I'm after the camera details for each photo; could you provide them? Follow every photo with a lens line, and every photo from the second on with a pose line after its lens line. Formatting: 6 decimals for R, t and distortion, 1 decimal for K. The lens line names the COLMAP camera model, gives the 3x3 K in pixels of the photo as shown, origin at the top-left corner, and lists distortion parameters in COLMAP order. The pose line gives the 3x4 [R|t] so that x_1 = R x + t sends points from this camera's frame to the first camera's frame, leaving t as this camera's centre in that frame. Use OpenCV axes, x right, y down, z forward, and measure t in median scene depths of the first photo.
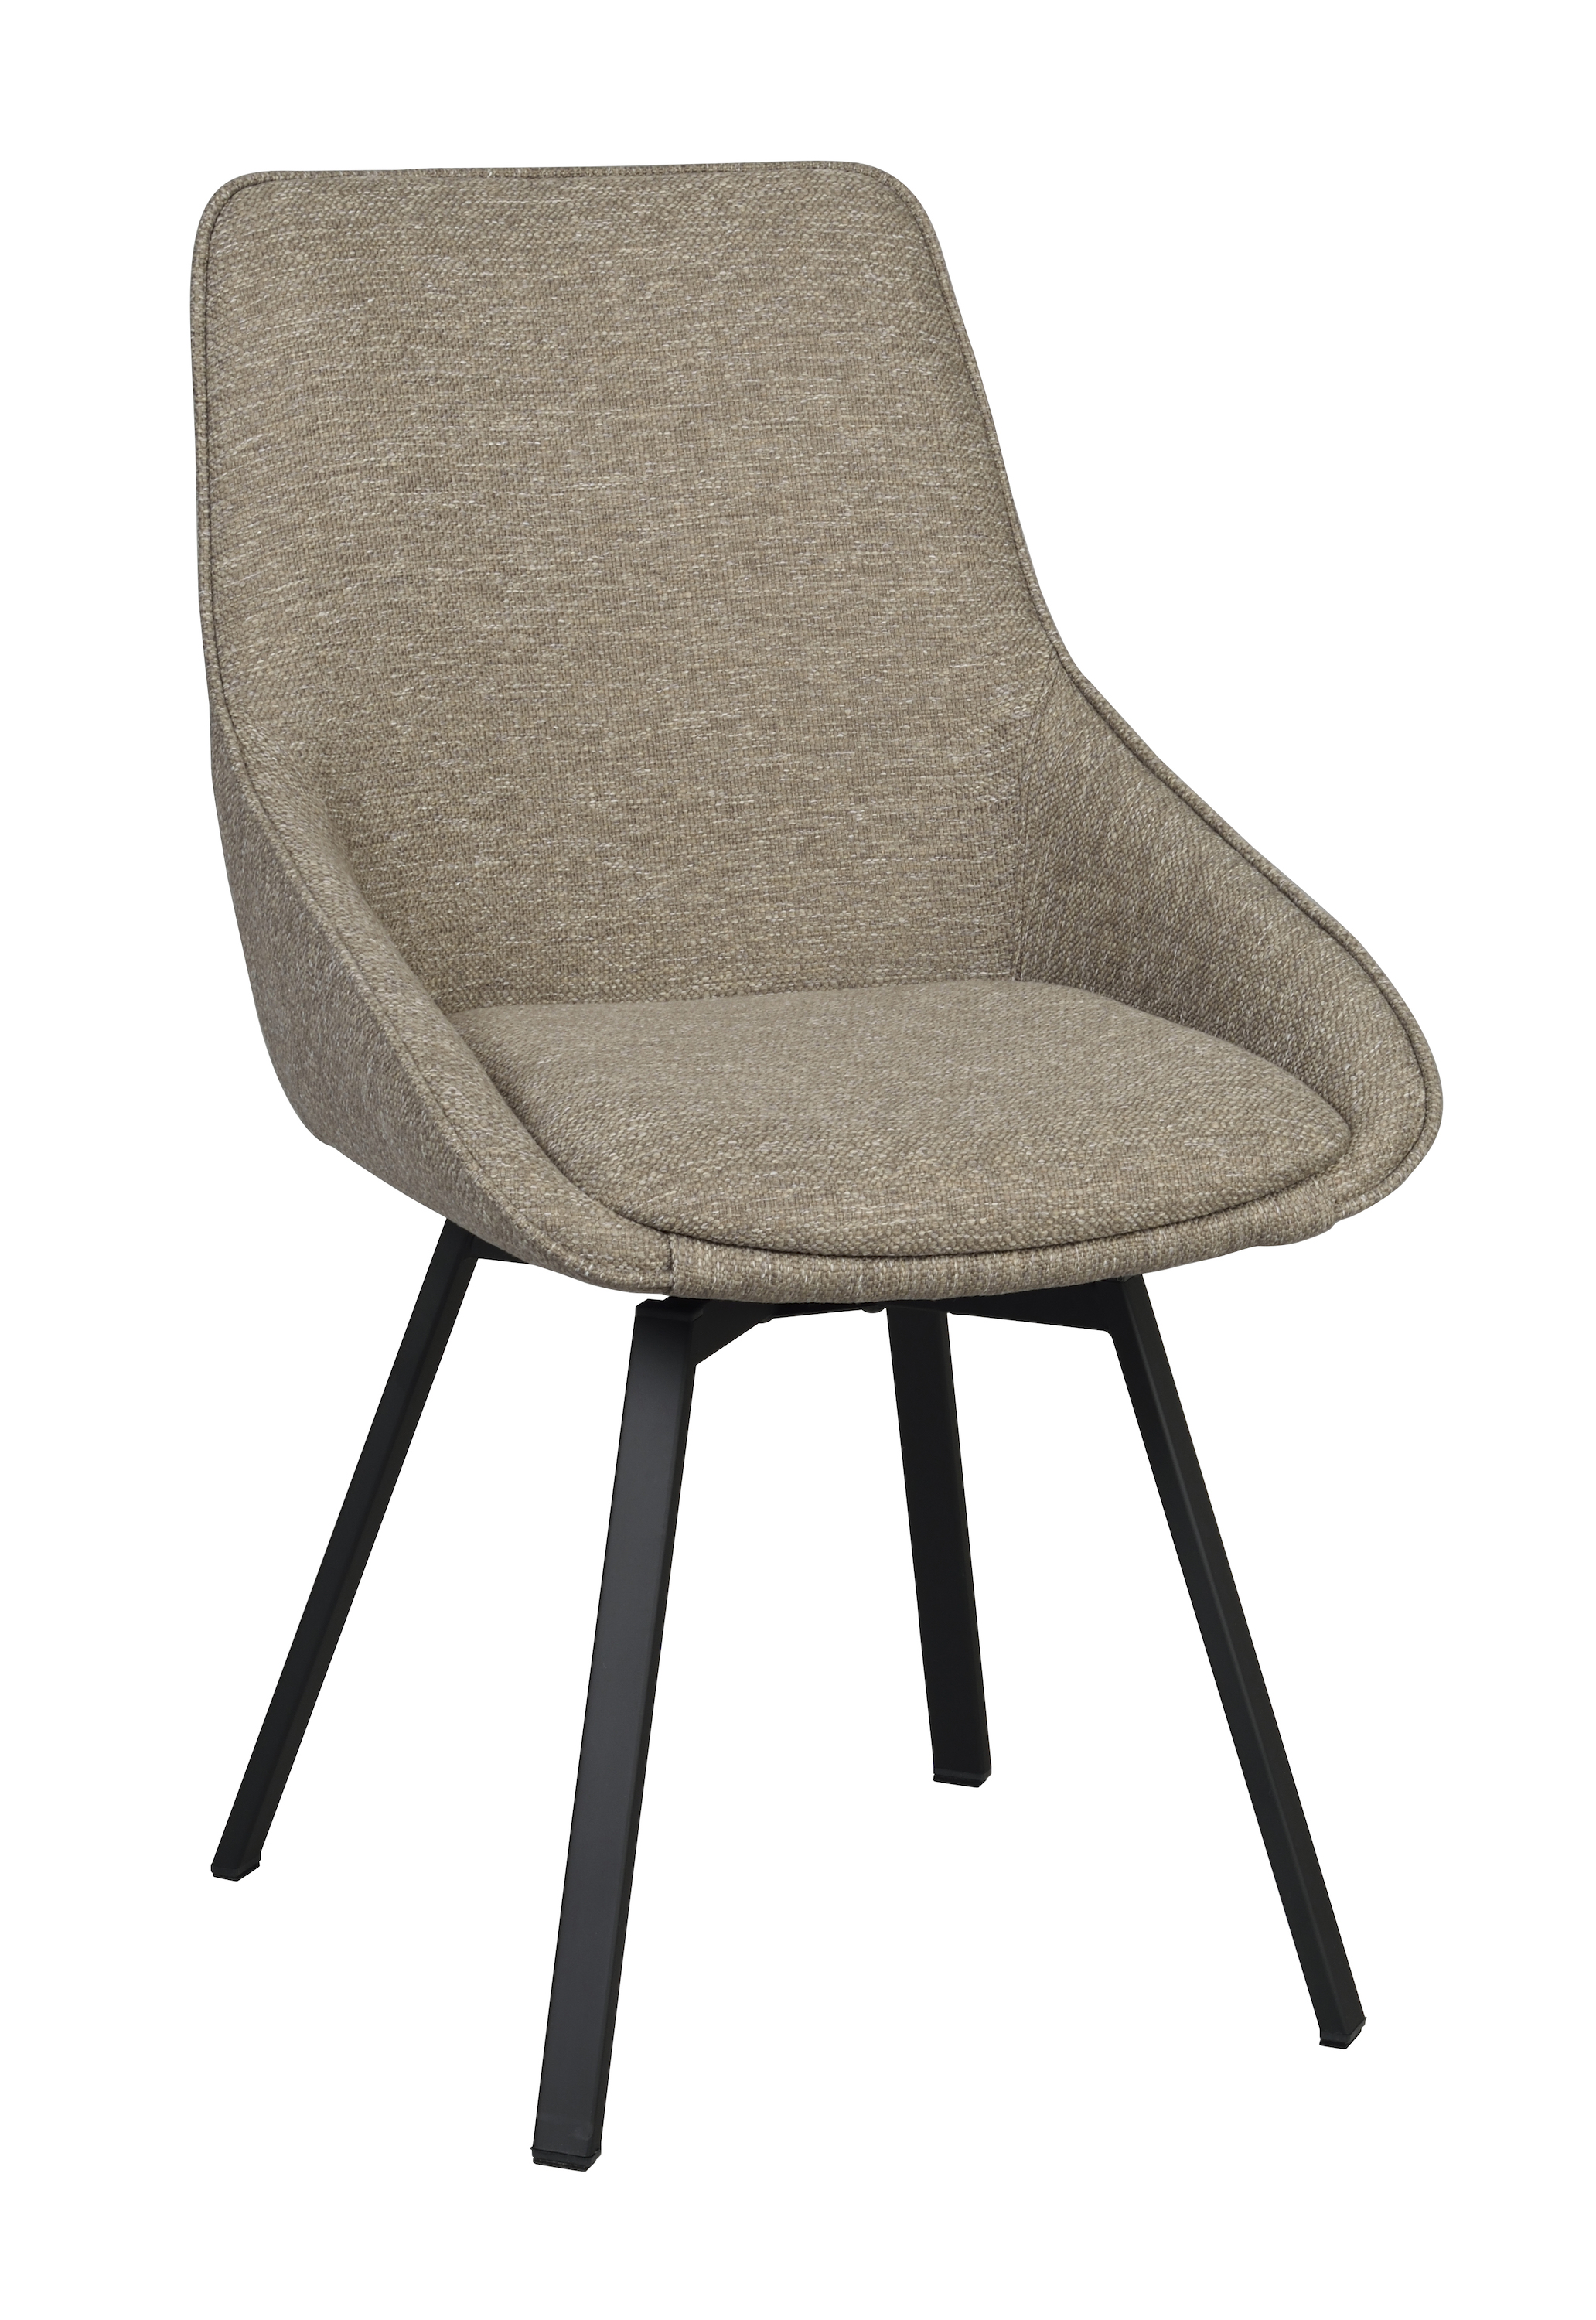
lens RADIAL K [[5156.4, 0, 798.0], [0, 5156.4, 1160.0], [0, 0, 1]] dist [-0.020796, -0.081300]
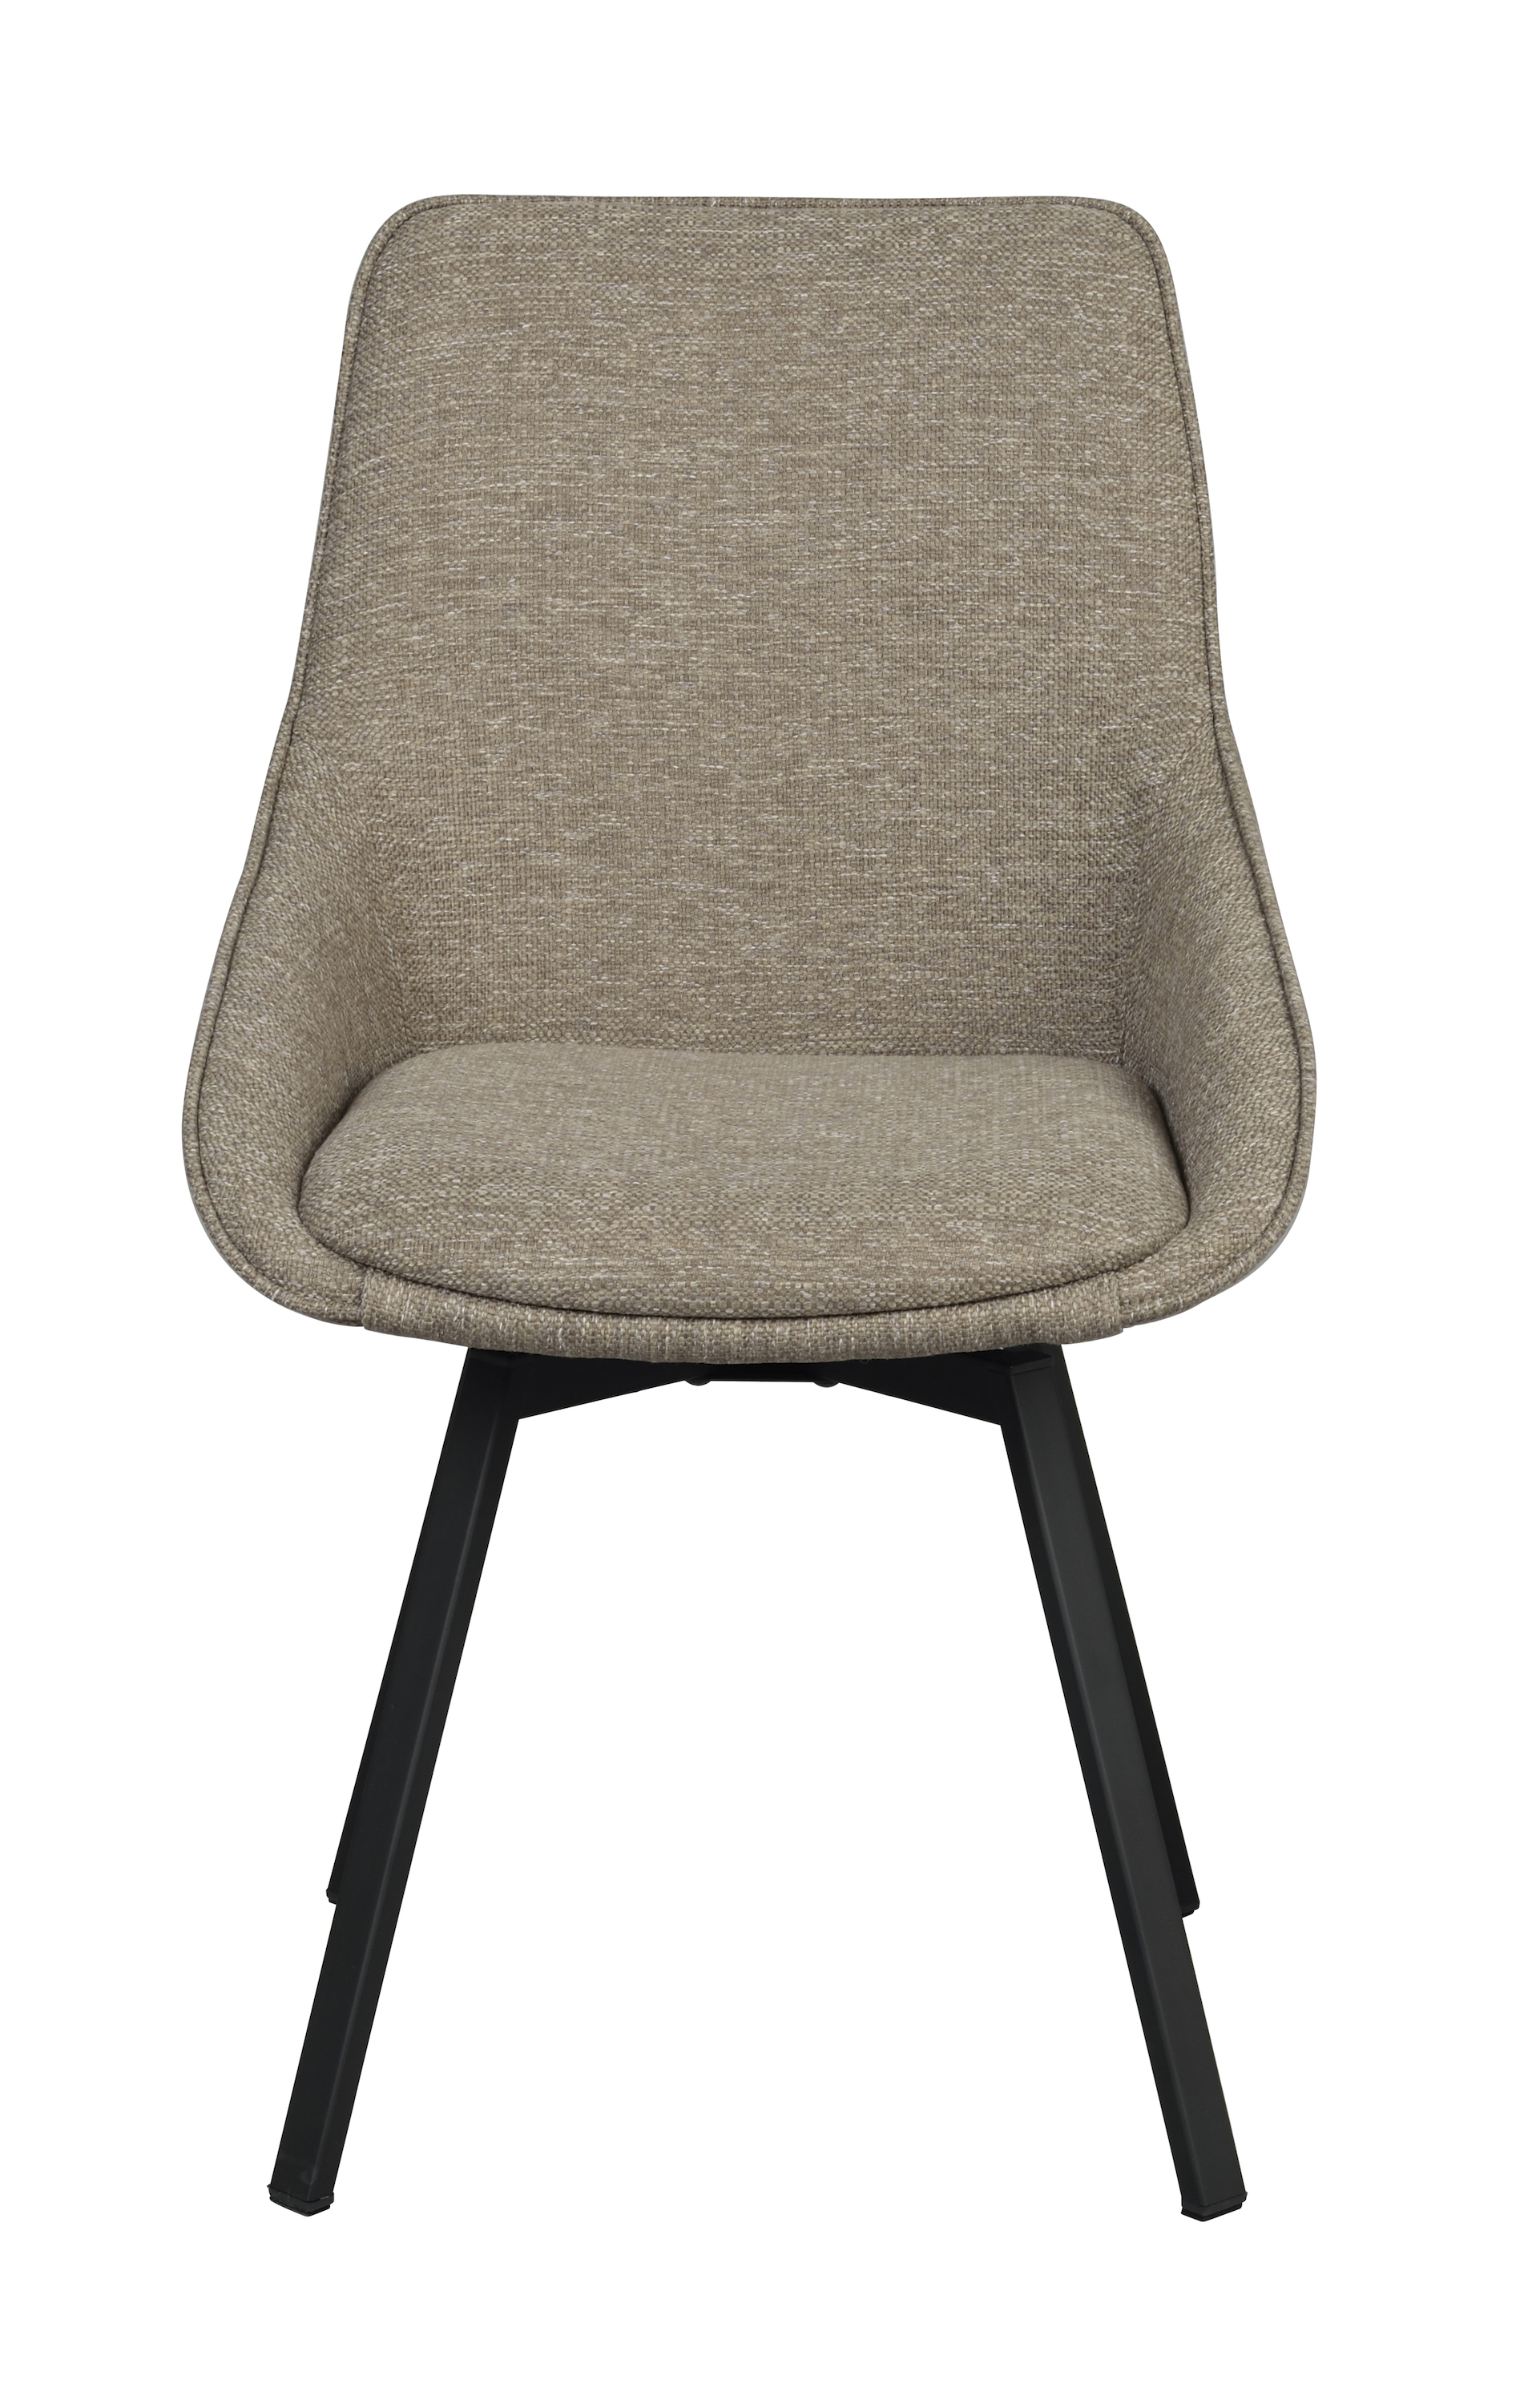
lens RADIAL K [[5289.7, 0, 770.0], [0, 5289.7, 1202.0], [0, 0, 1]] dist [-0.016853, -0.121907]
pose [[0.933652, 0.082716, -0.348501, 0.324316], [-0.087016, 0.996201, 0.003325, -0.006576], [0.347452, 0.027221, 0.937303, 0.068326]]
